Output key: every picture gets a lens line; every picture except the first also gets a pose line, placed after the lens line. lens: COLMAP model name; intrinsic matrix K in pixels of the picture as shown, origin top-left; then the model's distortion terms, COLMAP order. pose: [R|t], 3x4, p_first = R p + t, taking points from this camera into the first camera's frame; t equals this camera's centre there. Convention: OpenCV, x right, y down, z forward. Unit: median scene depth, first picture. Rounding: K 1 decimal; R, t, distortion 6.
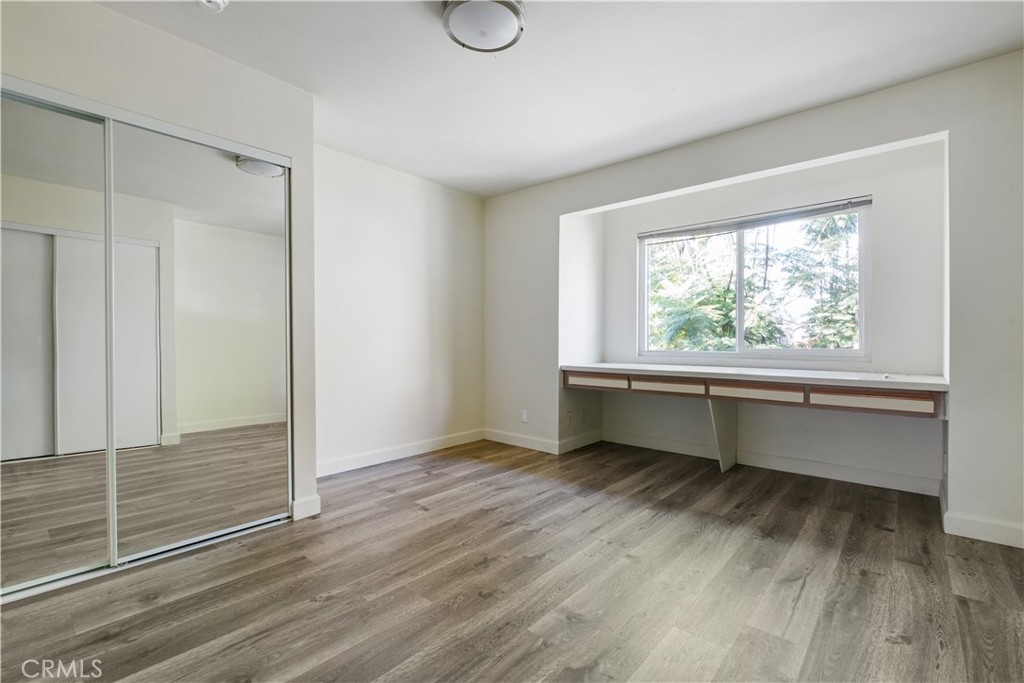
lens RADIAL K [[462.5, 0, 528.4], [0, 462.5, 342.1], [0, 0, 1]] dist [0.000696, -0.000238]
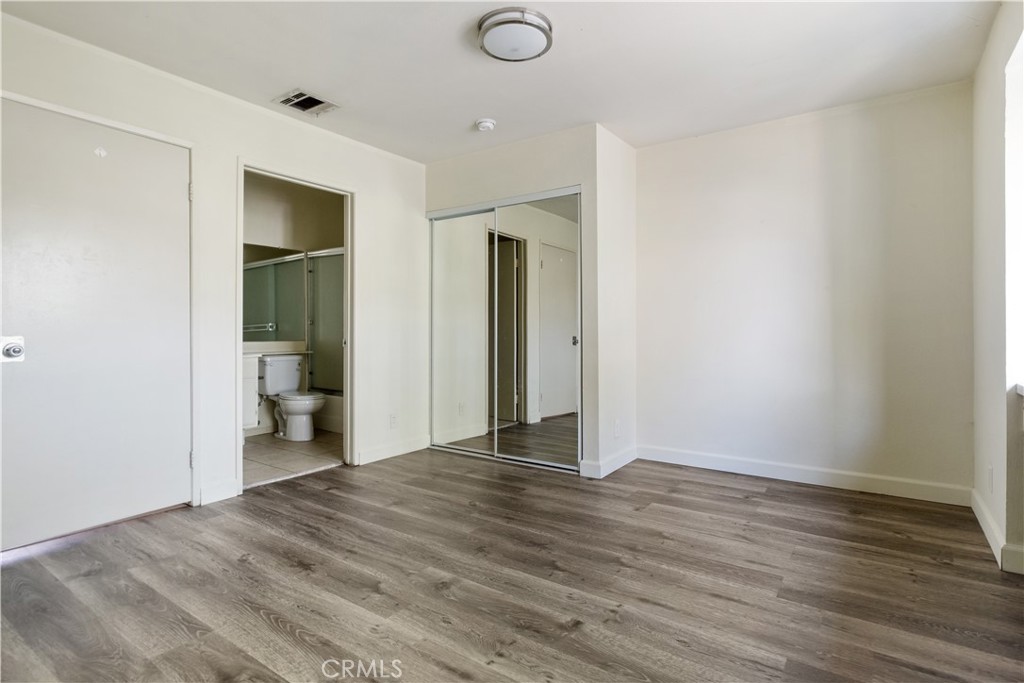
lens RADIAL K [[526.0, 0, 509.1], [0, 526.0, 335.9], [0, 0, 1]] dist [0.002137, 0.001054]
pose [[0.070875, 0.008544, -0.997449, 0.763634], [-0.004803, 0.999955, 0.008225, -0.000692], [0.997474, 0.004208, 0.070912, 0.606502]]
